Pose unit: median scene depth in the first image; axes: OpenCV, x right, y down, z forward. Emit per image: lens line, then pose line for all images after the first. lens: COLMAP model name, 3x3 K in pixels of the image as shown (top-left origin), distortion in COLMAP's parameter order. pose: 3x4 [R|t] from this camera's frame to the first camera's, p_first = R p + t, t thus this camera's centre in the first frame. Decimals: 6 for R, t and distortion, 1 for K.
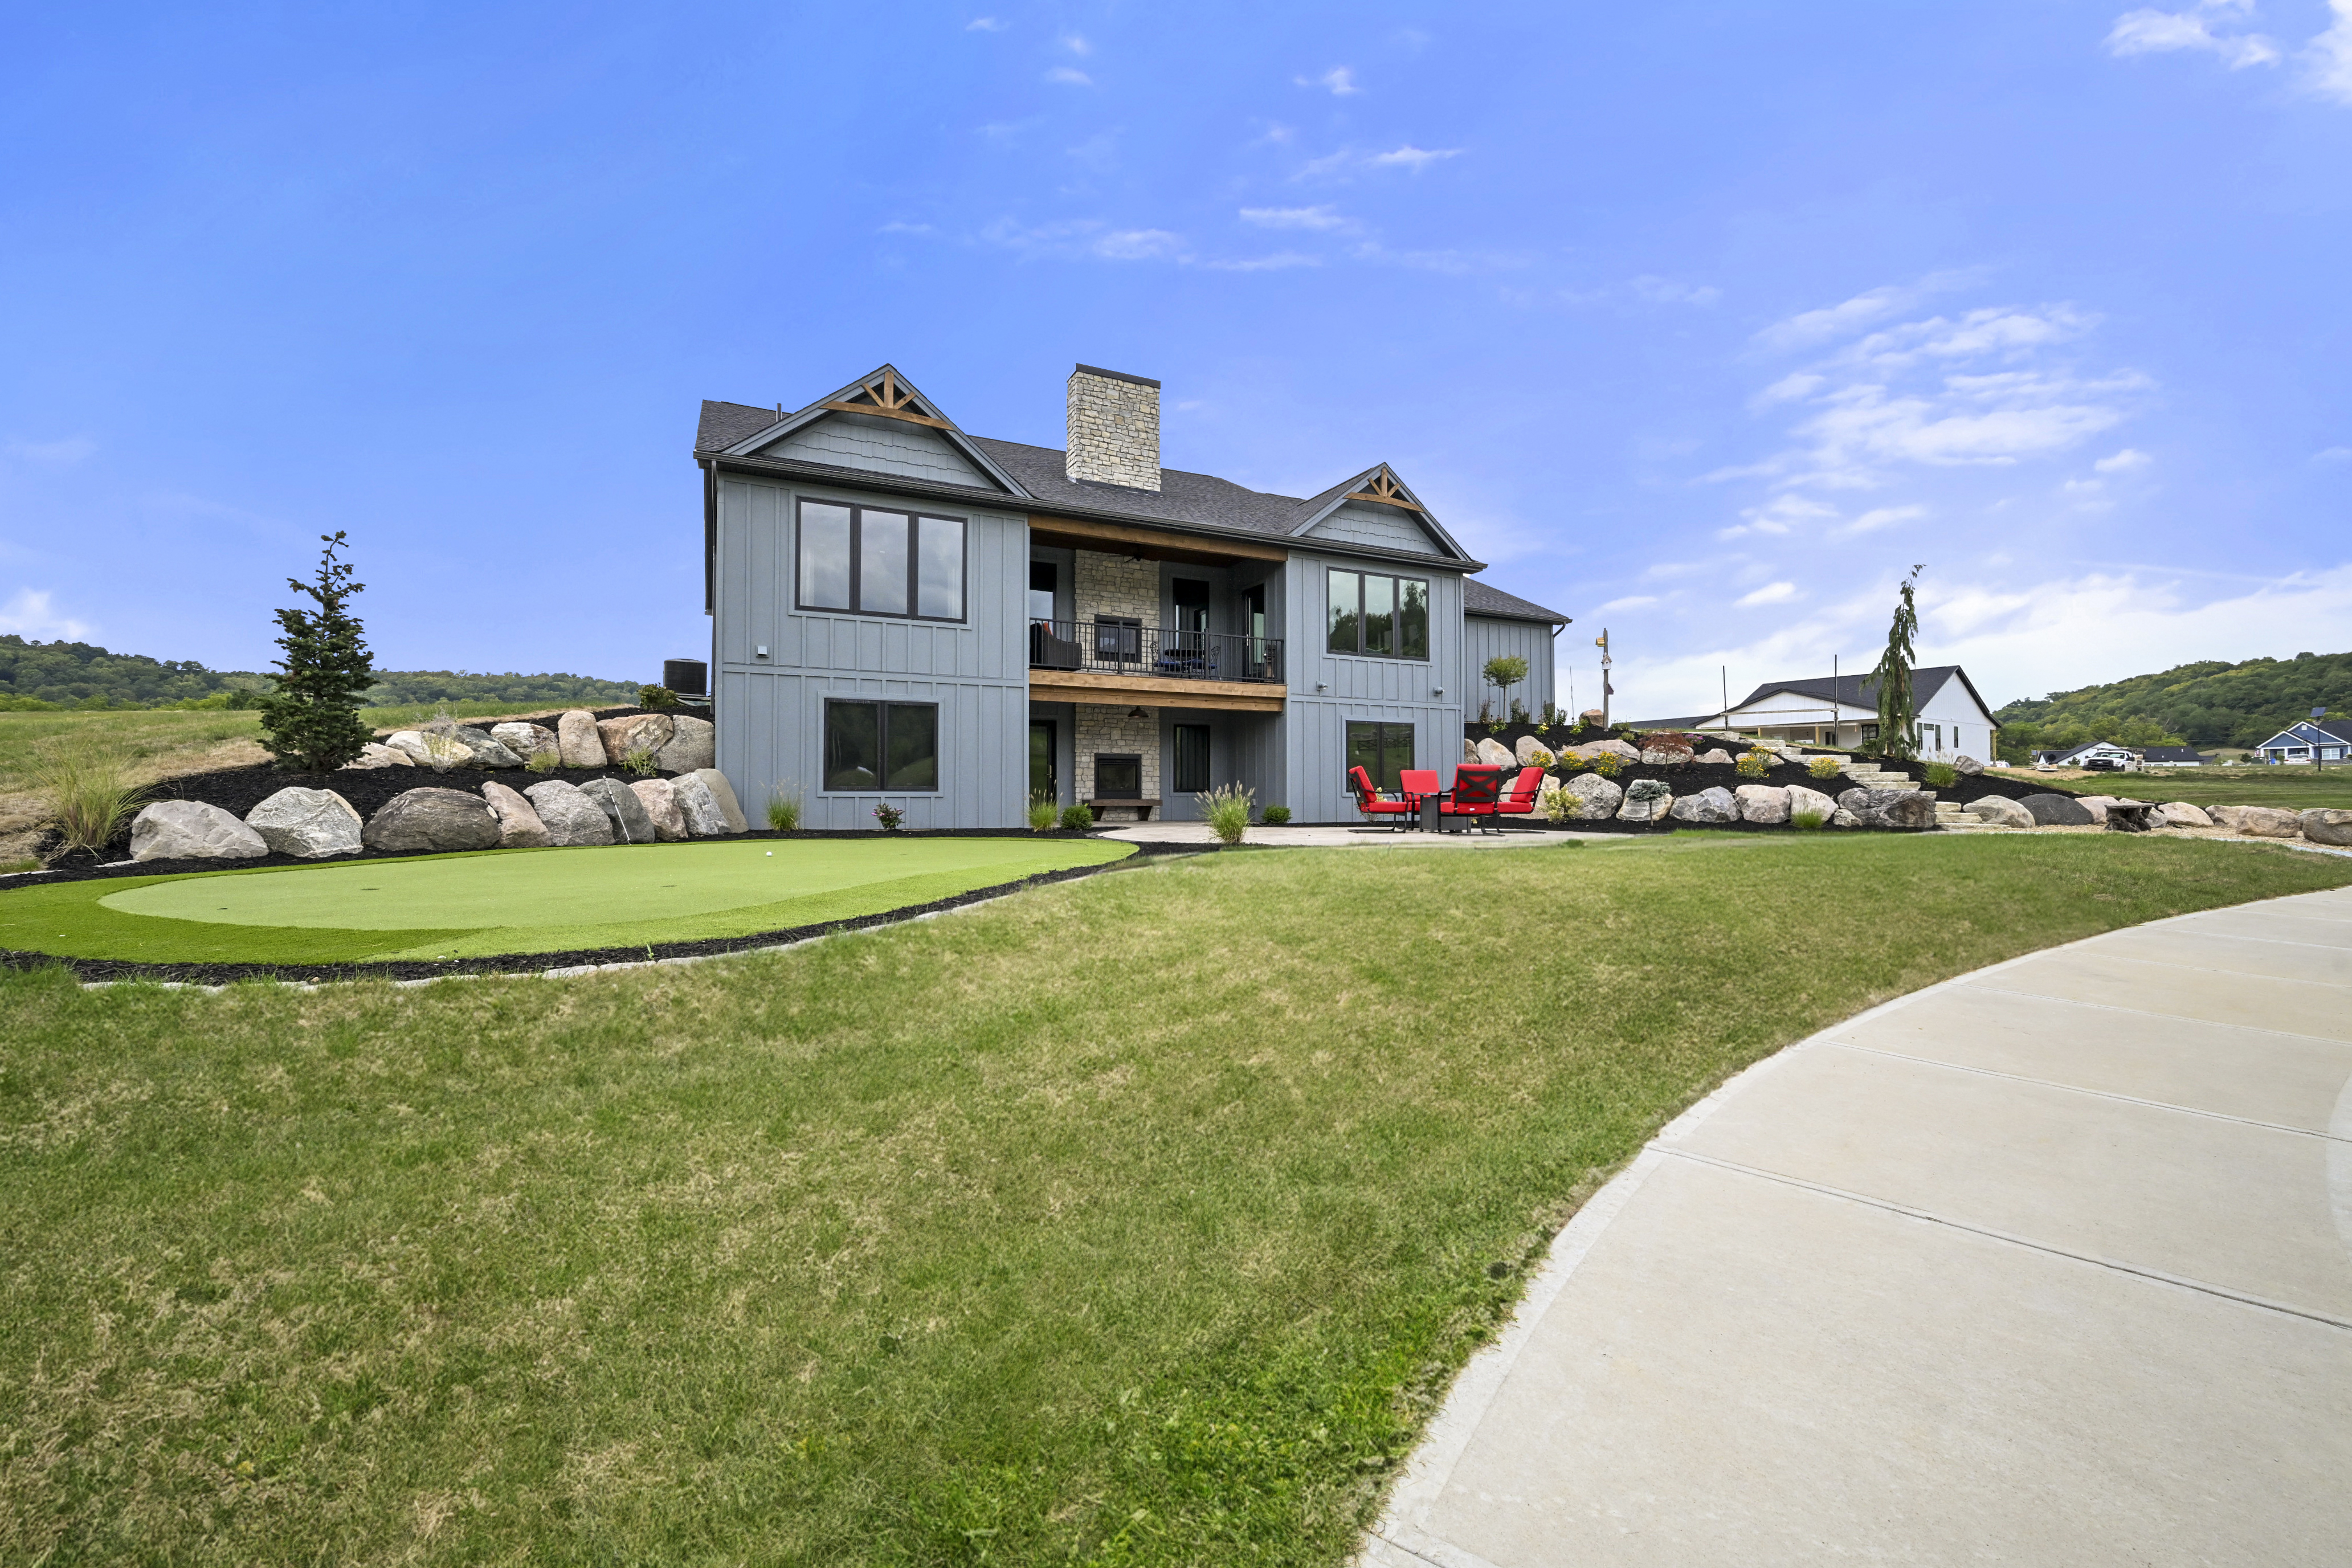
lens RADIAL K [[930.0, 0, 1176.0], [0, 930.0, 784.0], [0, 0, 1]] dist [0.000401, -0.000059]
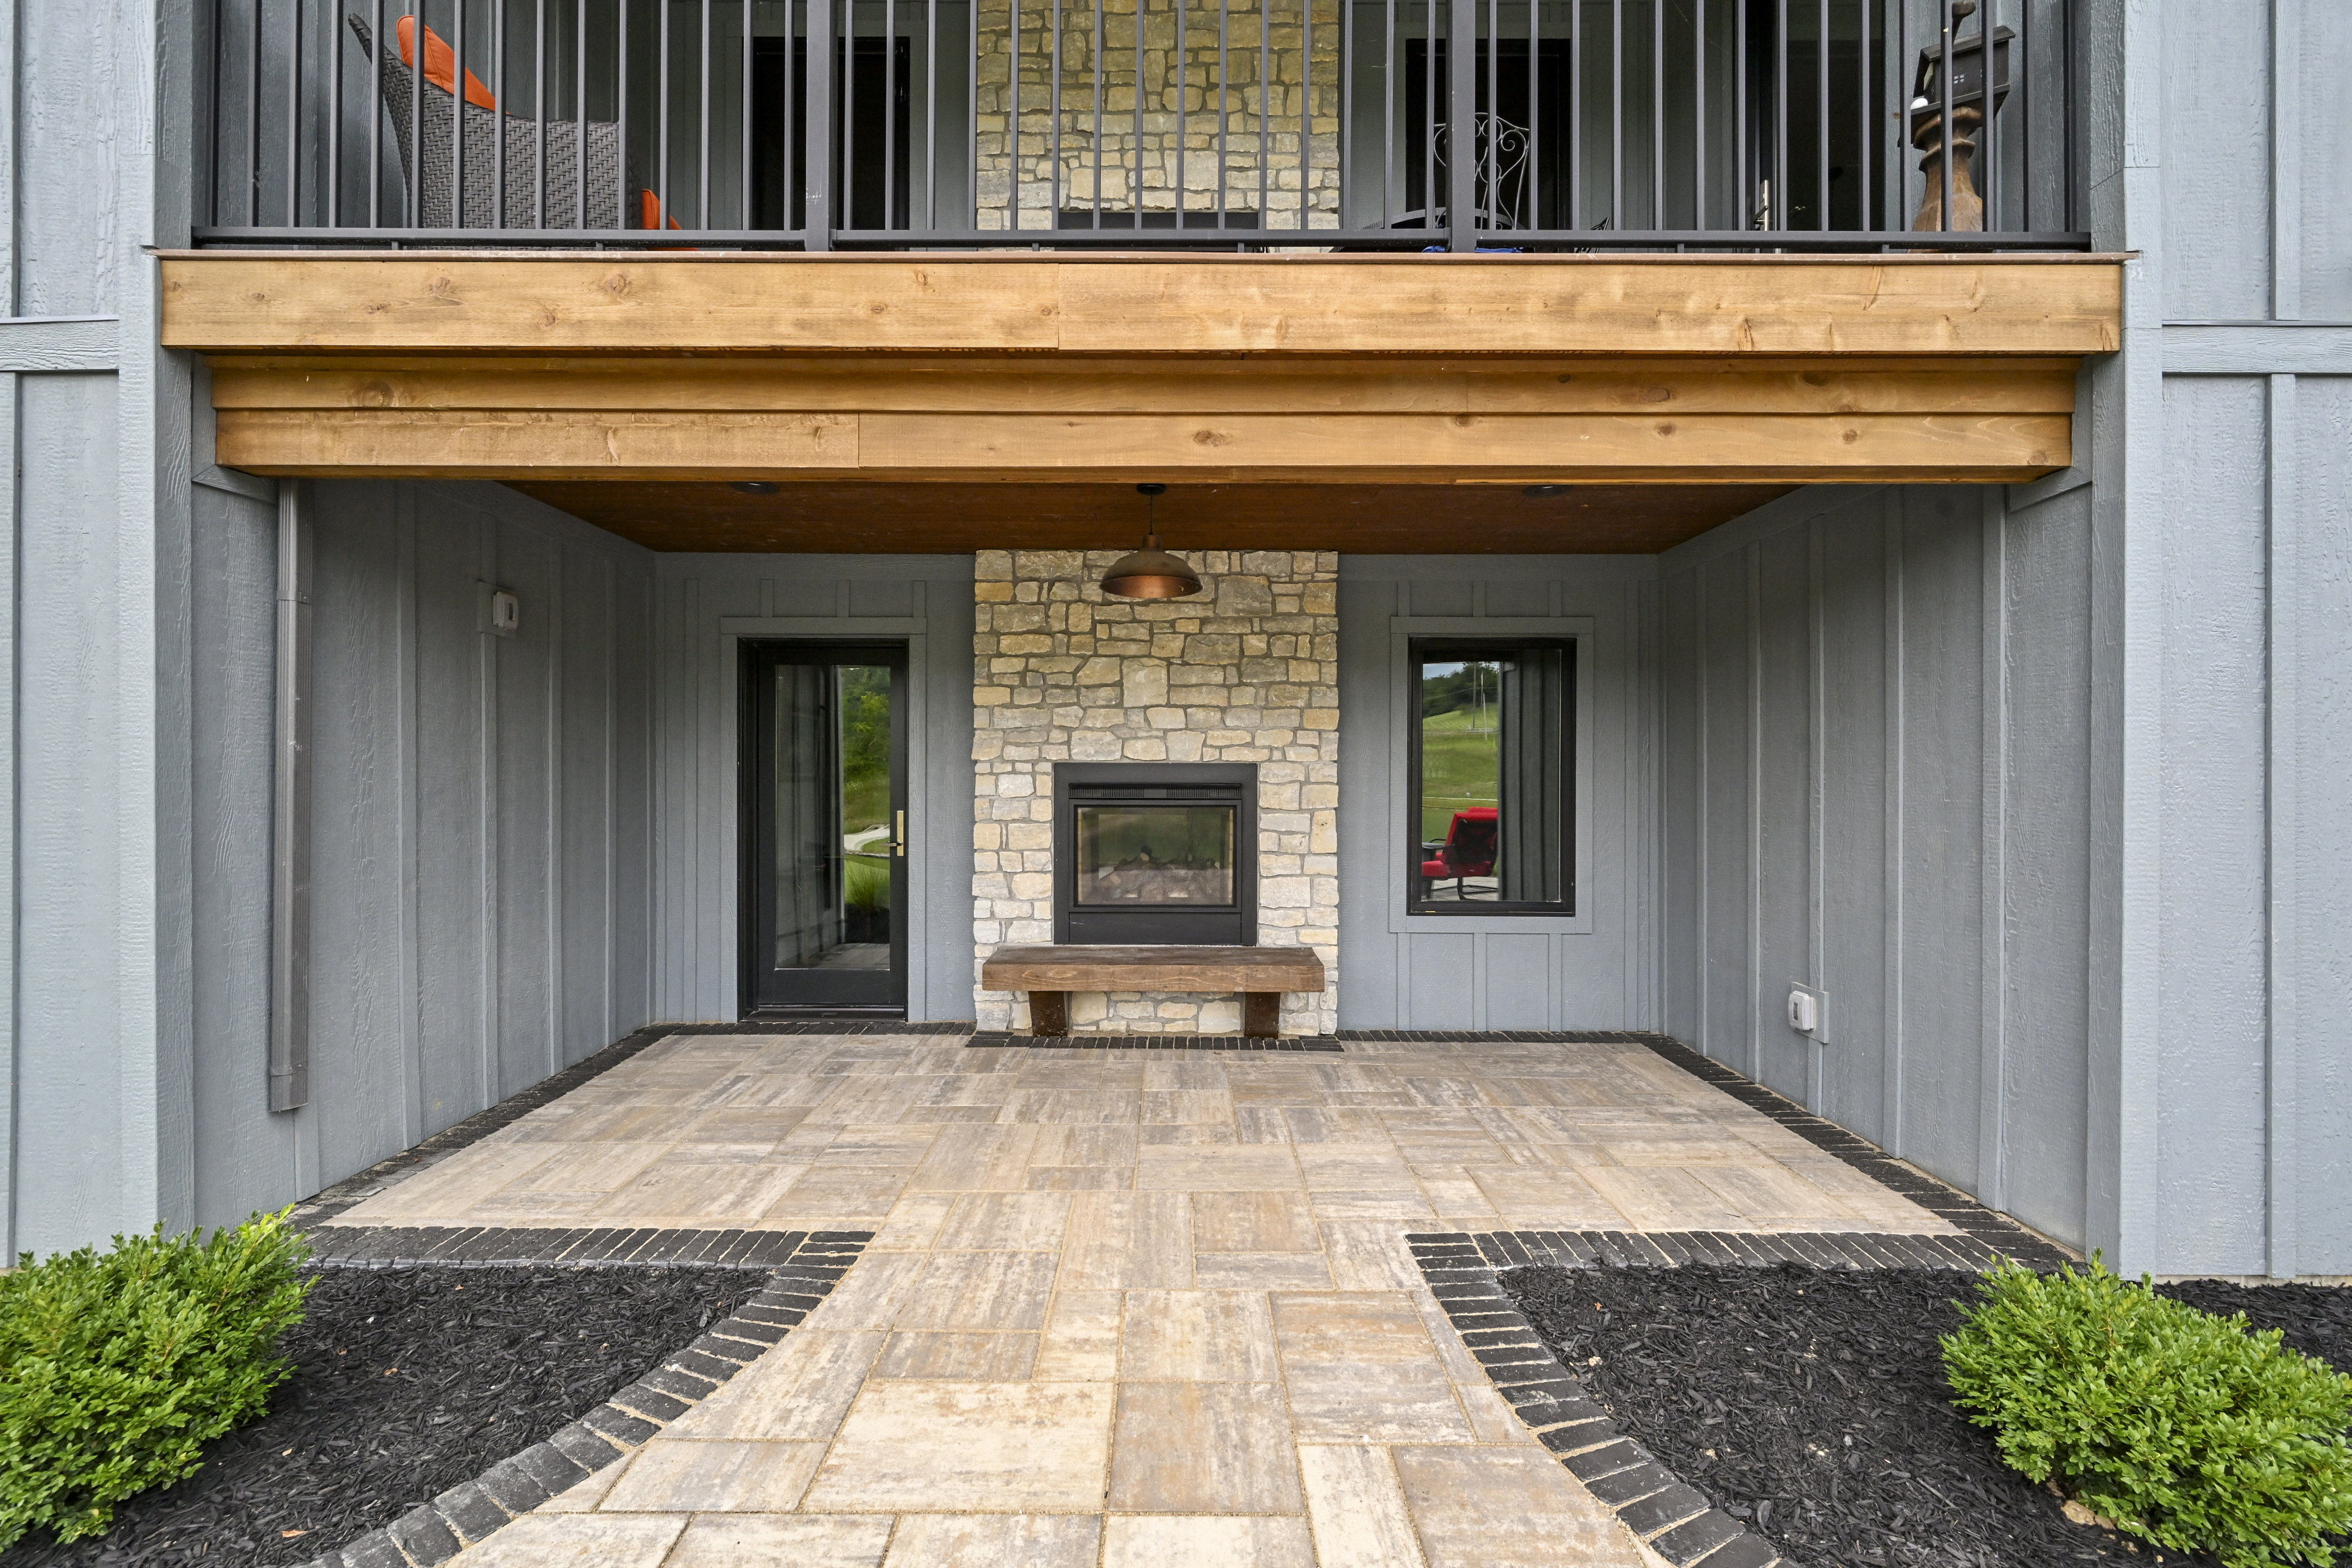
lens RADIAL K [[930.0, 0, 1176.0], [0, 930.0, 784.0], [0, 0, 1]] dist [0.000401, -0.000059]
pose [[0.893619, 0.005209, -0.448797, 0.056559], [0.001500, 0.999892, 0.014590, -0.032019], [0.448824, -0.013711, 0.893515, 0.819904]]
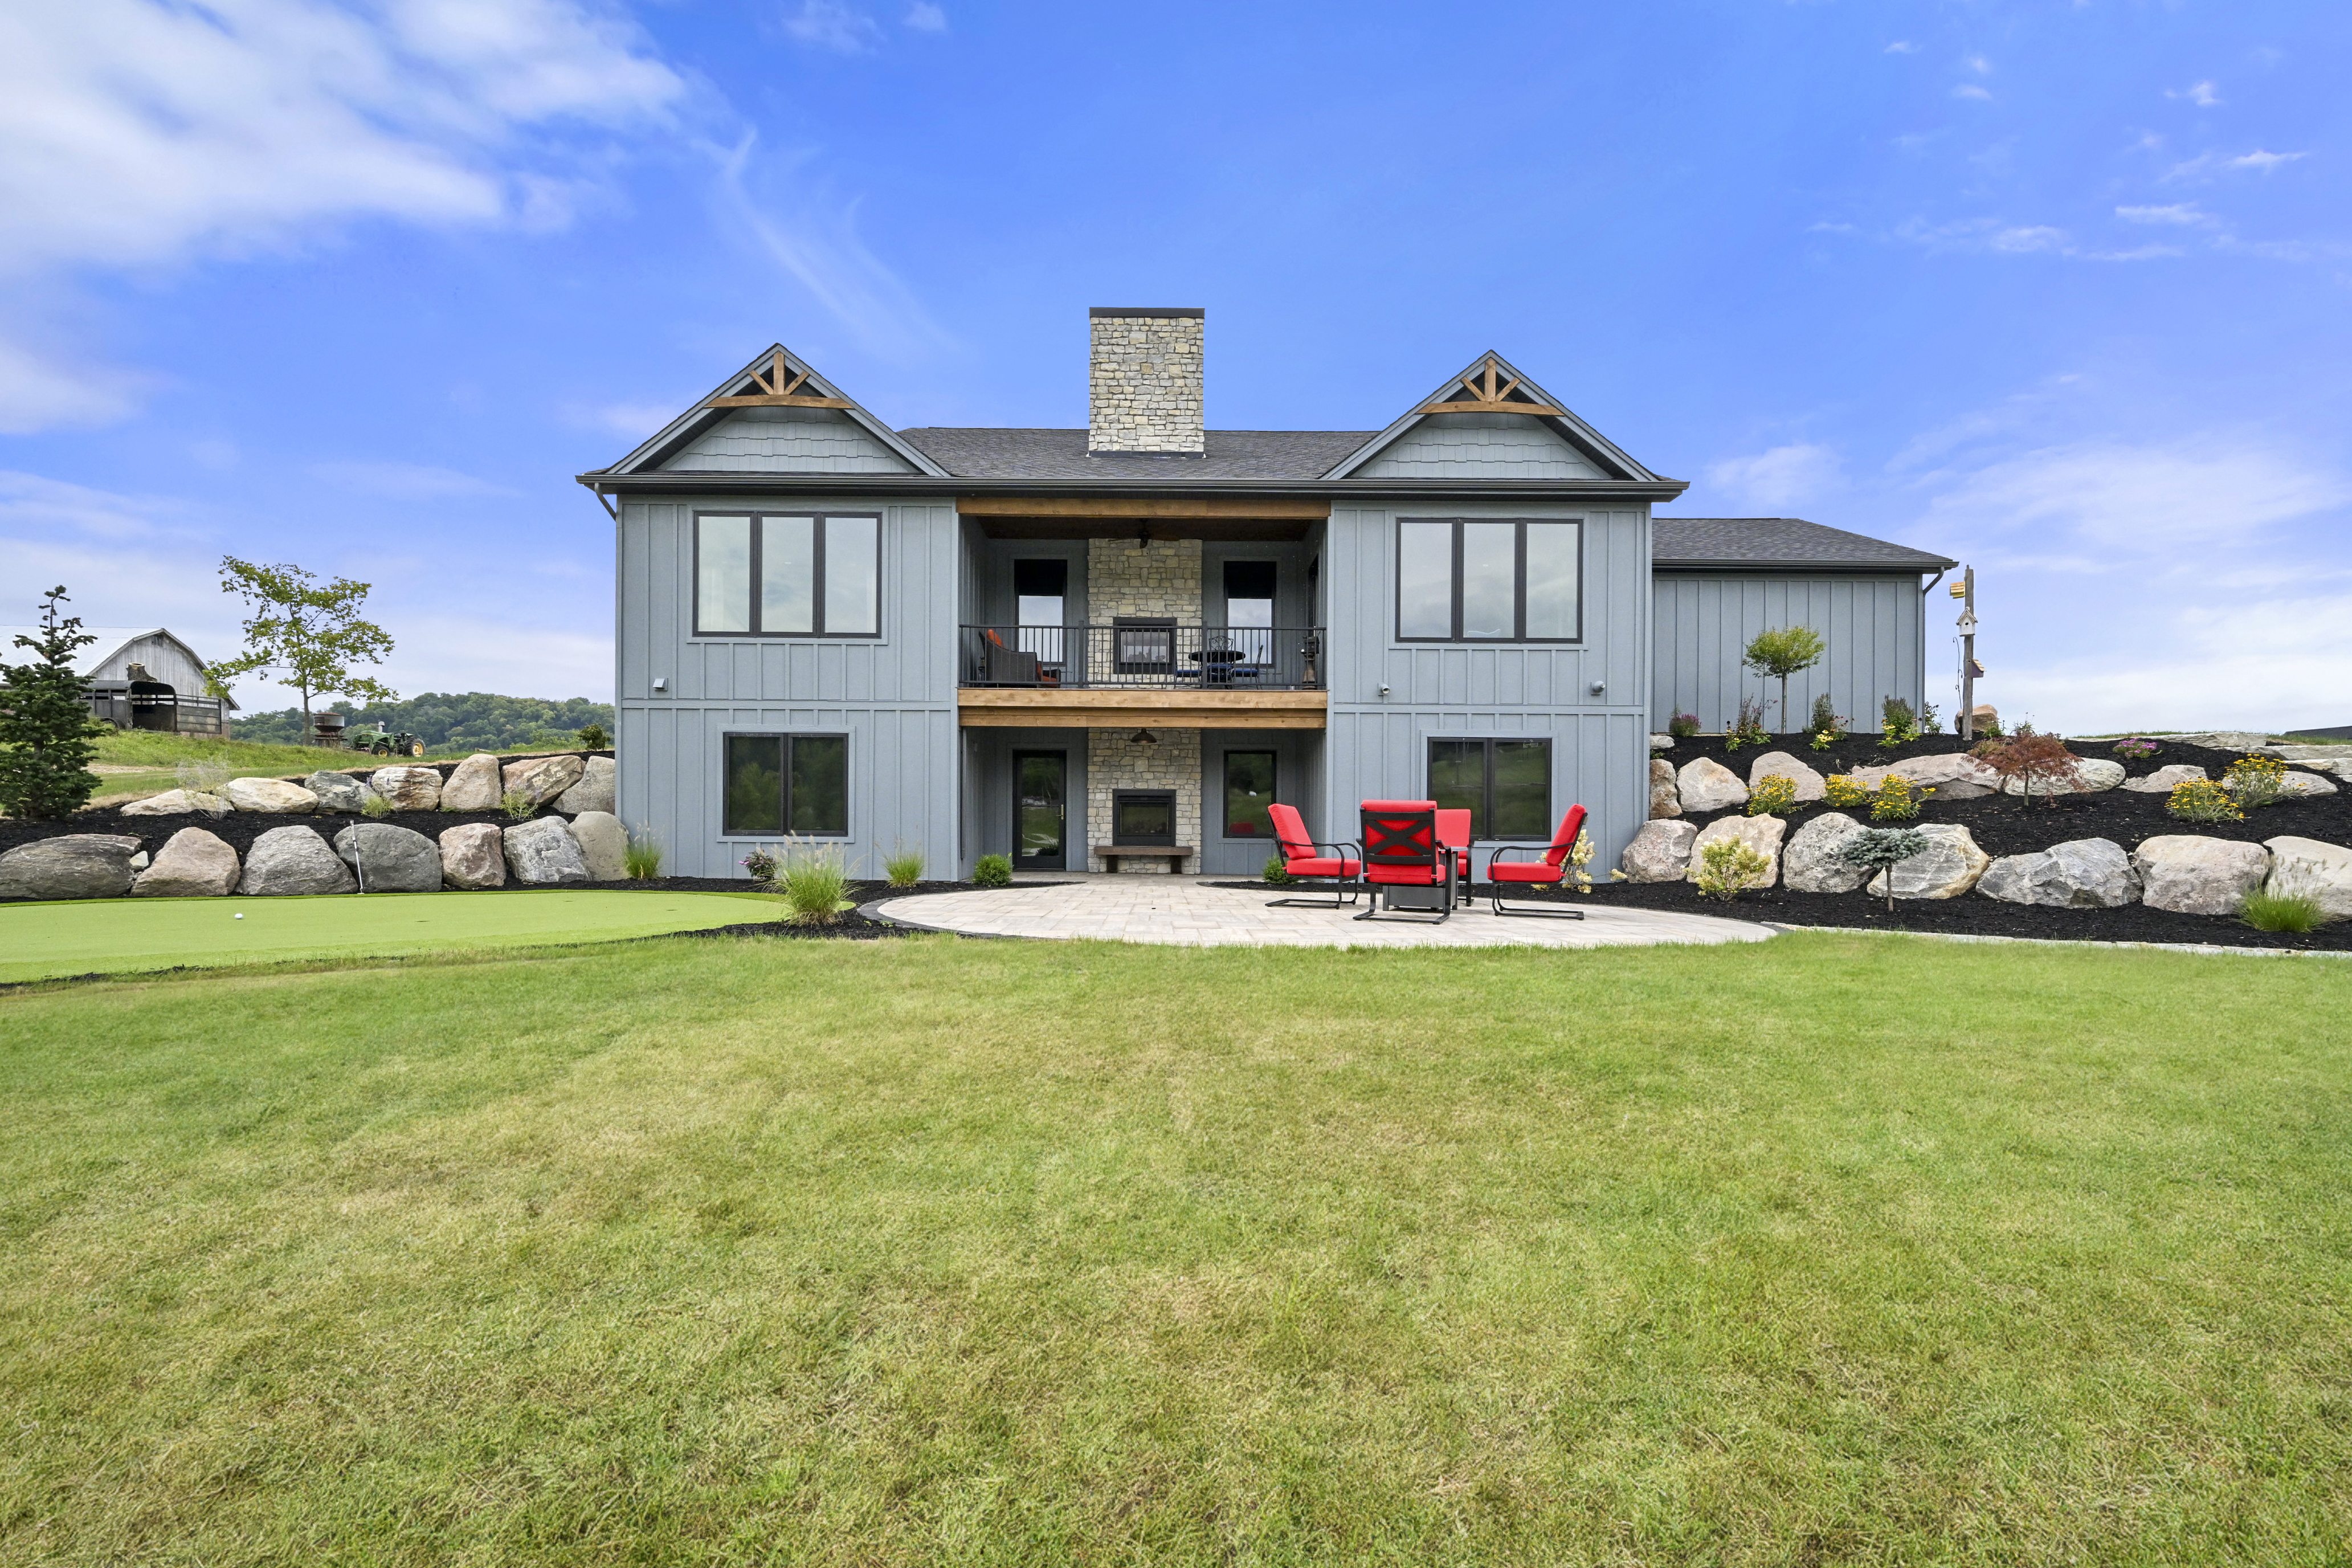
lens RADIAL K [[957.7, 0, 1172.6], [0, 957.7, 842.3], [0, 0, 1]] dist [-0.000889, 0.000254]
pose [[0.899721, 0.011292, -0.436319, 0.335985], [-0.001618, 0.999745, 0.022538, -0.005900], [0.436462, -0.019572, 0.899510, 0.281307]]
